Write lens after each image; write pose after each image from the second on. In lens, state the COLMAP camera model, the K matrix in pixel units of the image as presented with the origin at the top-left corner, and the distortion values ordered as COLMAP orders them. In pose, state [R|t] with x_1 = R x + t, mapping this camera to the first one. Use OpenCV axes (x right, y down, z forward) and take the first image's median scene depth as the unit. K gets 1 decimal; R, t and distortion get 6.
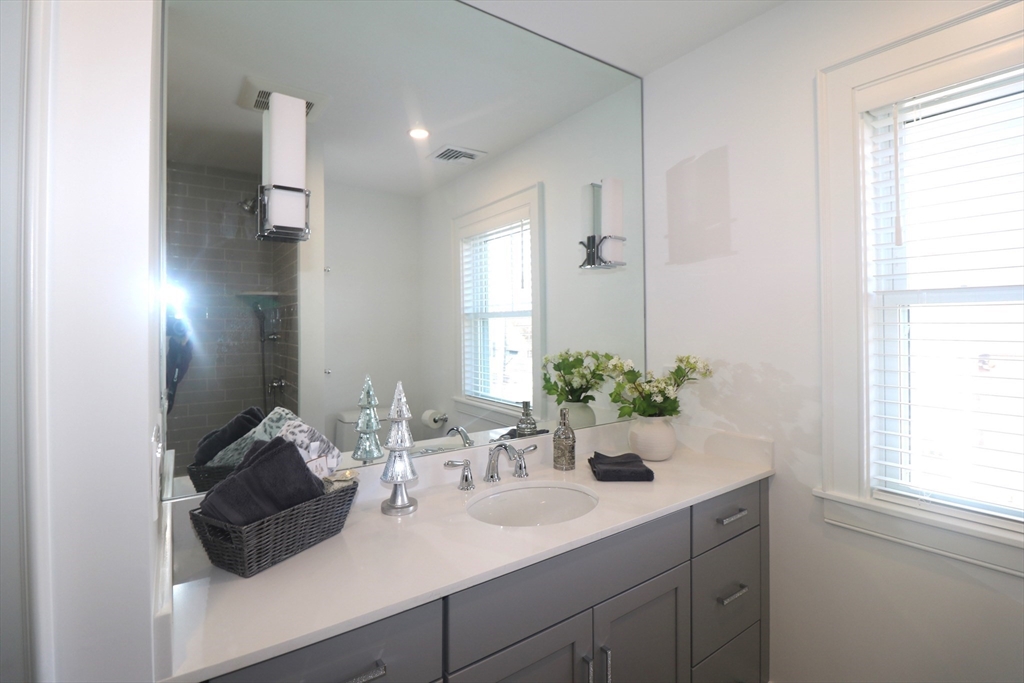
lens RADIAL K [[476.8, 0, 511.5], [0, 476.8, 321.4], [0, 0, 1]] dist [-0.019223, -0.002026]
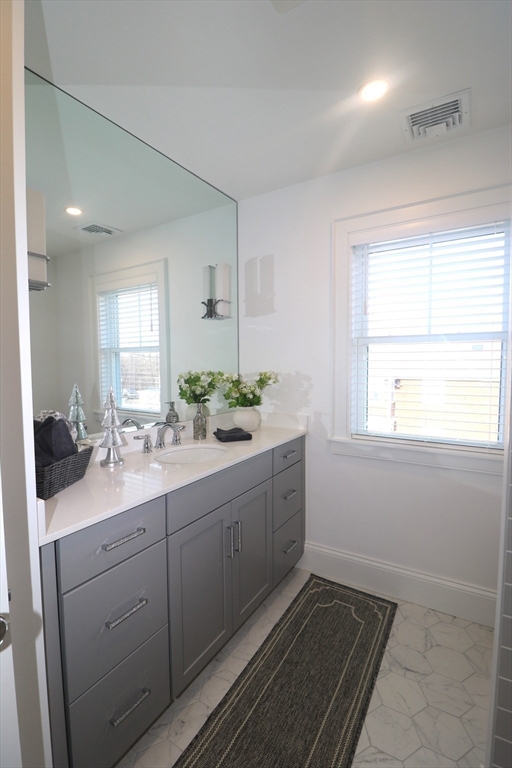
lens RADIAL K [[357.6, 0, 254.7], [0, 357.6, 385.9], [0, 0, 1]] dist [-0.019223, -0.002026]
pose [[0.917220, -0.024313, 0.397637, -0.195824], [-0.003646, 0.997582, 0.069406, 0.032995], [-0.398363, -0.065111, 0.914914, -0.203188]]
